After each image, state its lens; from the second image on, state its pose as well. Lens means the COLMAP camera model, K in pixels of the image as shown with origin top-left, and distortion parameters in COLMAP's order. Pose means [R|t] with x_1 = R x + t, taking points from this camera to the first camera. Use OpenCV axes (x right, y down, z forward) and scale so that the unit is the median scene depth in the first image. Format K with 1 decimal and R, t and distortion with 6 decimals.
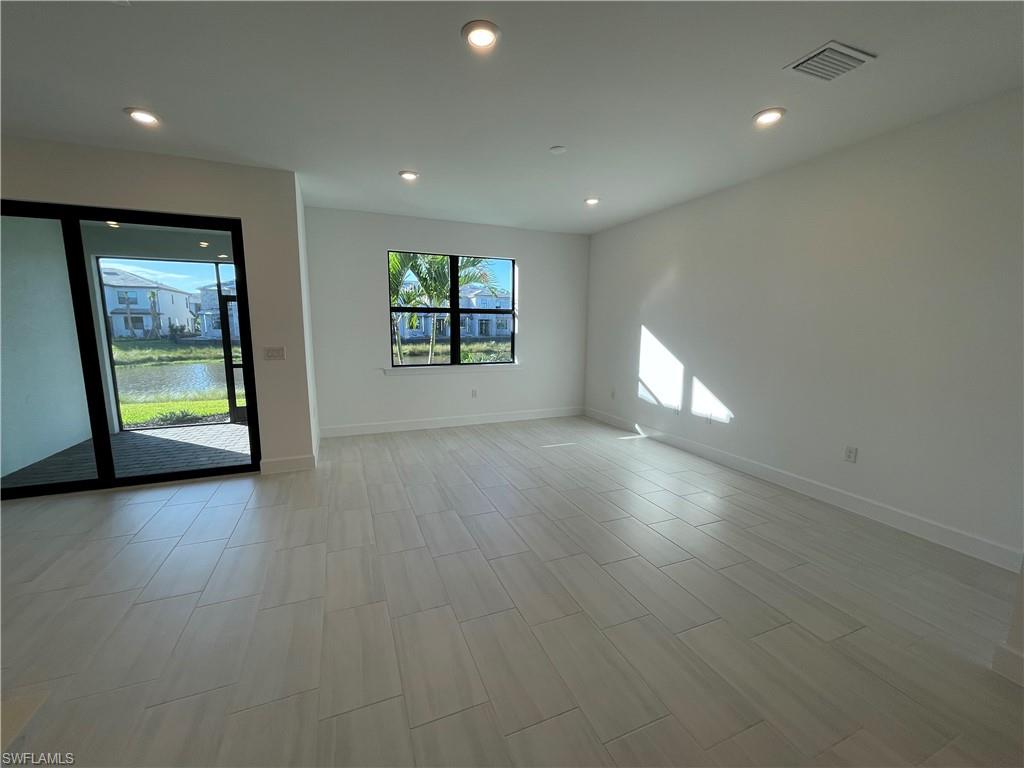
lens RADIAL K [[412.9, 0, 505.0], [0, 412.9, 385.7], [0, 0, 1]] dist [-0.003952, 0.002218]
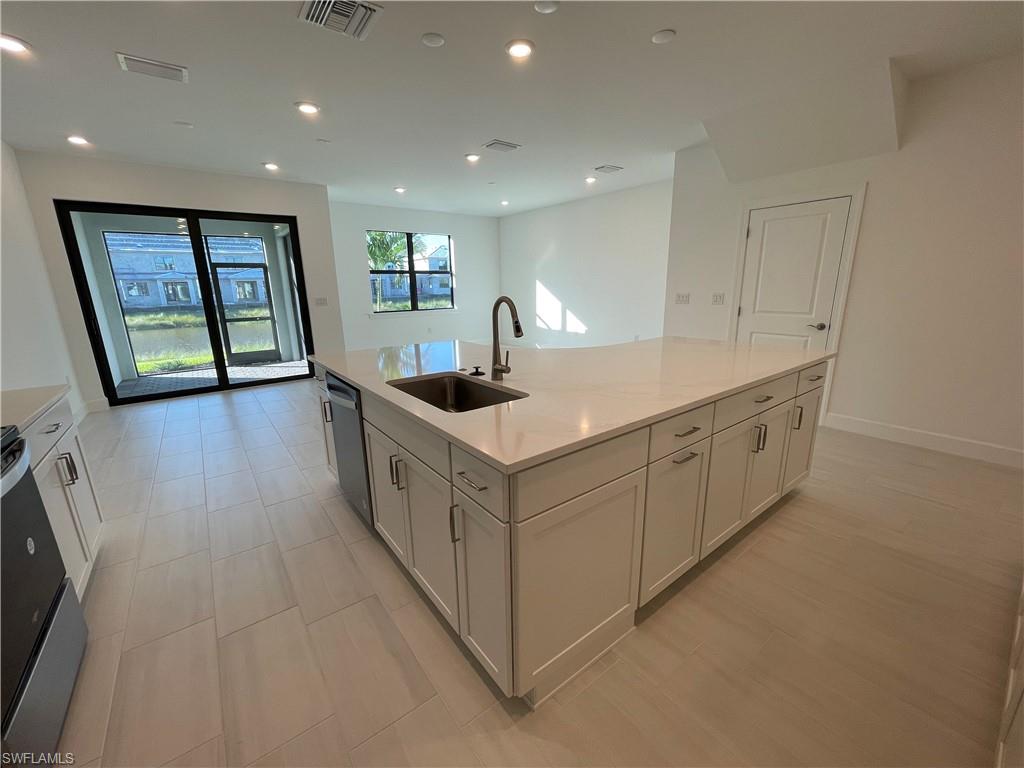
lens RADIAL K [[412.9, 0, 506.5], [0, 412.9, 390.5], [0, 0, 1]] dist [-0.003952, 0.002218]
pose [[0.966601, -0.085299, 0.241673, -0.185265], [0.059257, 0.991820, 0.113058, 0.082962], [-0.249339, -0.094961, 0.963749, -0.502489]]
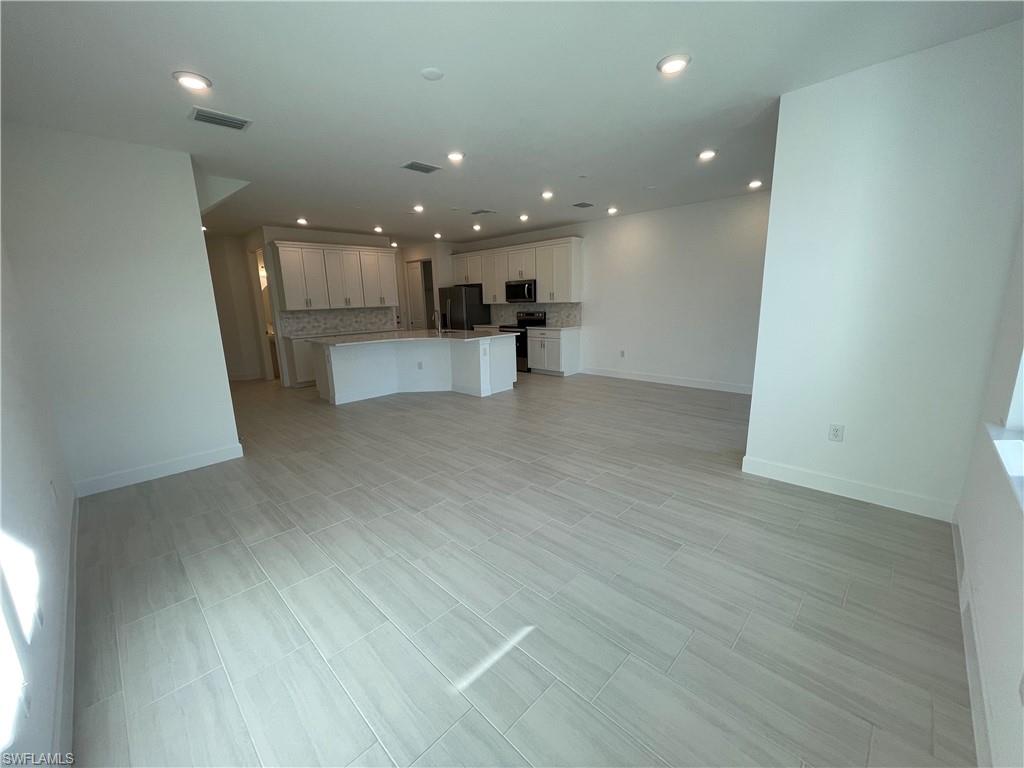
lens RADIAL K [[412.9, 0, 511.6], [0, 412.9, 386.4], [0, 0, 1]] dist [-0.003952, 0.002218]
pose [[-0.914962, 0.105747, -0.389439, 0.195632], [-0.034785, 0.940795, 0.337186, -0.163593], [0.402038, 0.322059, -0.857113, 1.050714]]
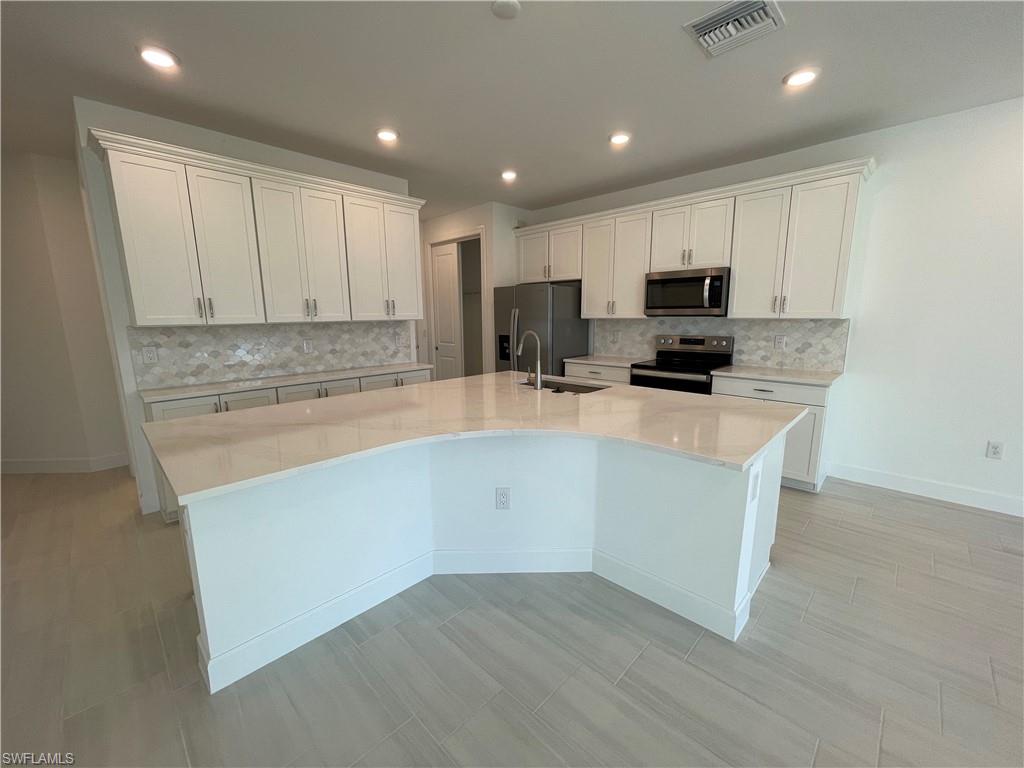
lens RADIAL K [[412.9, 0, 508.9], [0, 412.9, 386.7], [0, 0, 1]] dist [-0.003952, 0.002218]
pose [[-0.917829, 0.075216, -0.389785, 0.110544], [-0.051463, 0.951055, 0.304705, -0.036608], [0.393625, 0.299727, -0.869036, 0.240034]]
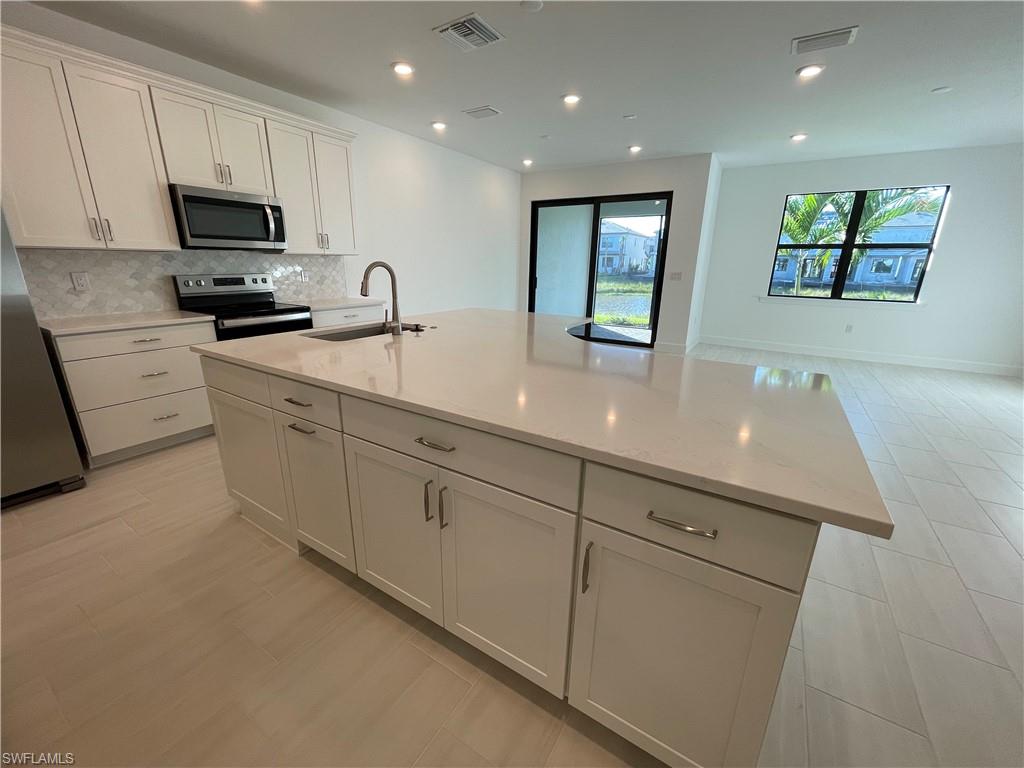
lens RADIAL K [[412.9, 0, 507.8], [0, 412.9, 387.6], [0, 0, 1]] dist [-0.003952, 0.002218]
pose [[0.578865, 0.243737, -0.778143, 0.277888], [-0.132787, 0.969720, 0.204963, 0.066019], [0.804539, -0.015319, 0.593703, -0.322825]]
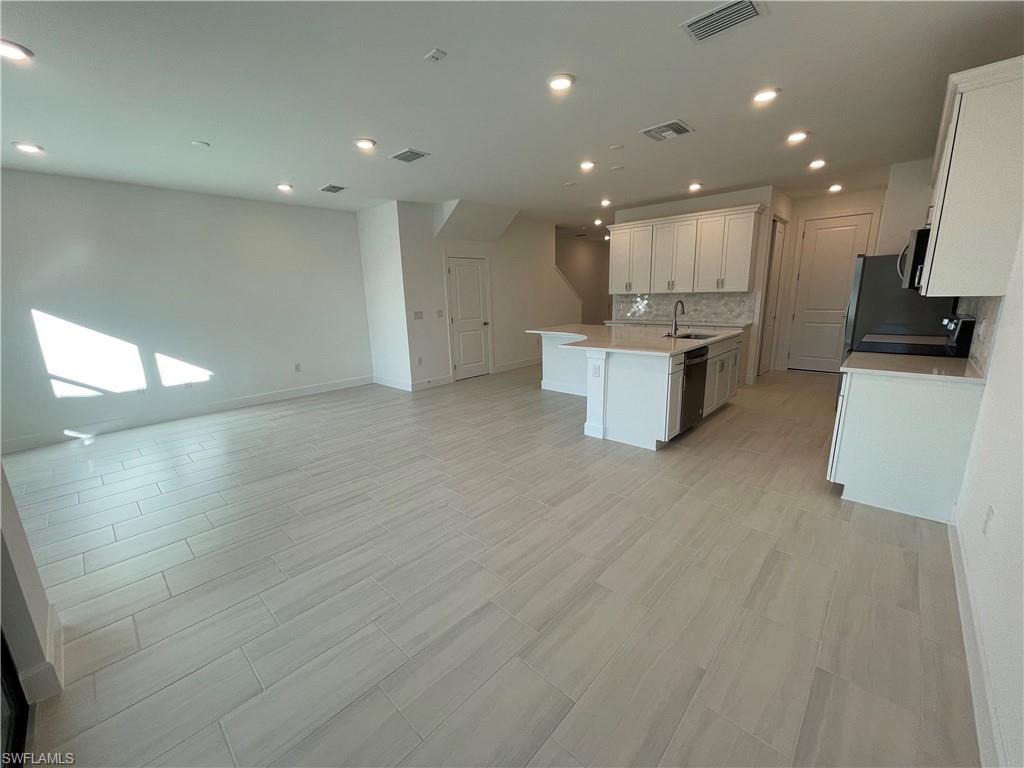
lens RADIAL K [[412.9, 0, 508.8], [0, 412.9, 386.9], [0, 0, 1]] dist [-0.003952, 0.002218]
pose [[-0.418299, -0.194440, 0.887254, -0.731225], [0.159806, 0.945827, 0.282618, -0.076525], [-0.894141, 0.260007, -0.364566, 0.460840]]
